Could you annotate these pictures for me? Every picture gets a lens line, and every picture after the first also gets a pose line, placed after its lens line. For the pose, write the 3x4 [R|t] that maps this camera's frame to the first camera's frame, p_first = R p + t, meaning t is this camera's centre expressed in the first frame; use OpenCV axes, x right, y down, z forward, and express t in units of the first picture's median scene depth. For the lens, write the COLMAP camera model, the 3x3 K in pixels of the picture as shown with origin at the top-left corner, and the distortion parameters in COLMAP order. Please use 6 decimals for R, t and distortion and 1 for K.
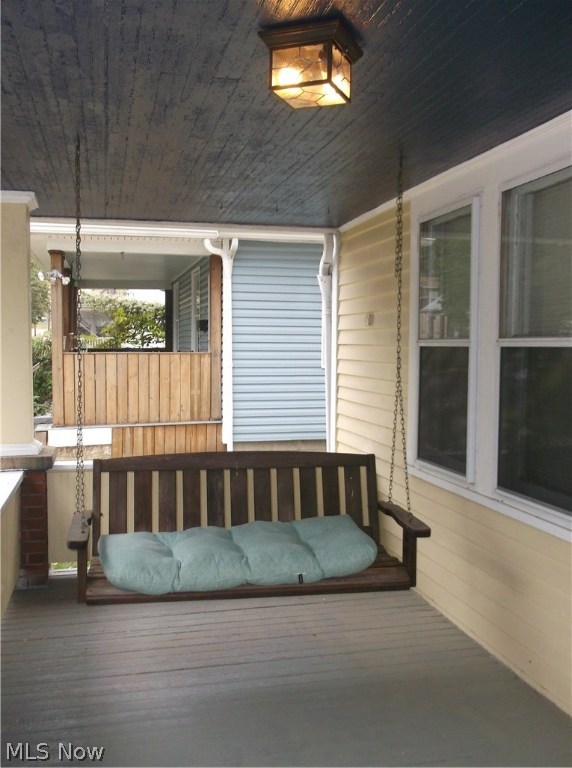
lens RADIAL K [[737.5, 0, 286.0], [0, 737.5, 384.0], [0, 0, 1]] dist [0.001198, 0.001998]
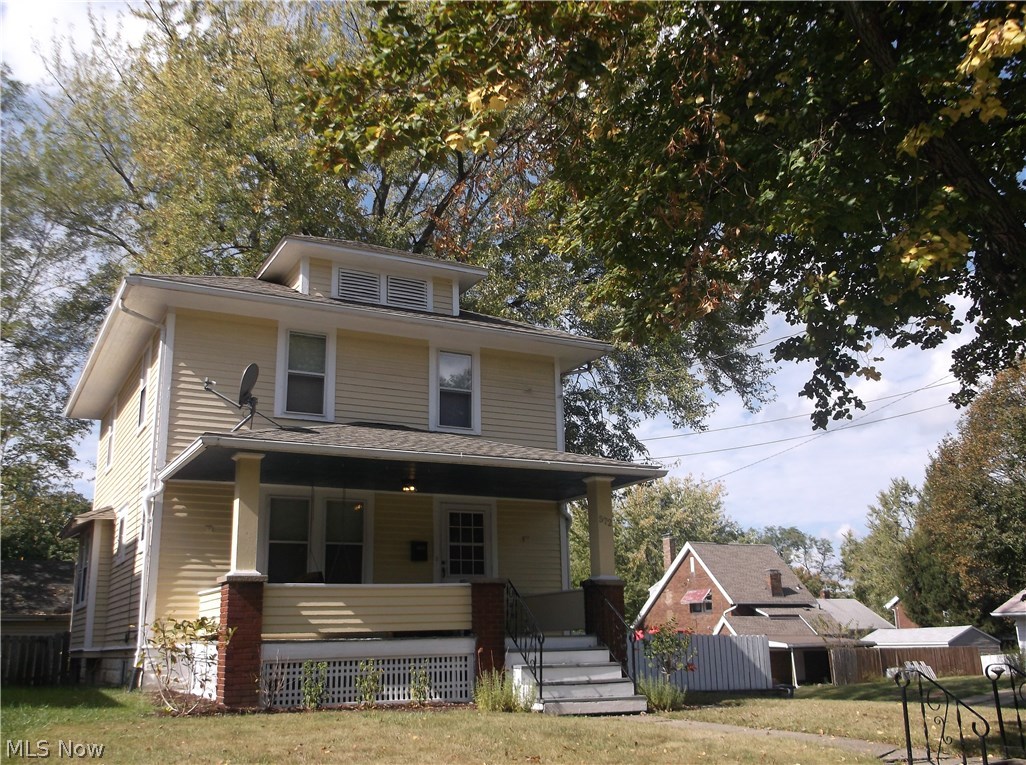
lens RADIAL K [[985.3, 0, 513.0], [0, 985.3, 382.5], [0, 0, 1]] dist [0.001198, 0.001998]
pose [[-0.254755, 0.248019, 0.934658, -1.443011], [0.071601, 0.968734, -0.237545, 0.122375], [-0.964351, 0.006407, -0.264548, 0.436542]]
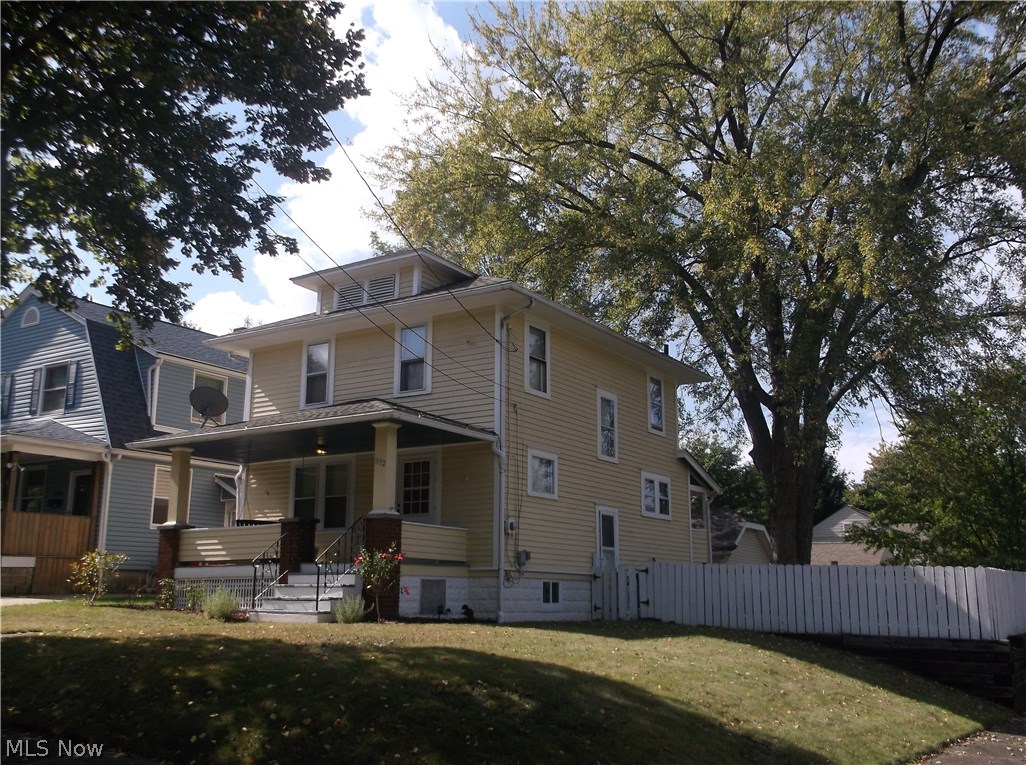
lens RADIAL K [[985.3, 0, 513.0], [0, 985.3, 382.5], [0, 0, 1]] dist [0.001198, 0.001998]
pose [[0.717835, 0.148598, 0.680170, -1.038786], [0.035610, 0.967842, -0.249027, 0.272001], [-0.695302, 0.202981, 0.689459, -1.388708]]
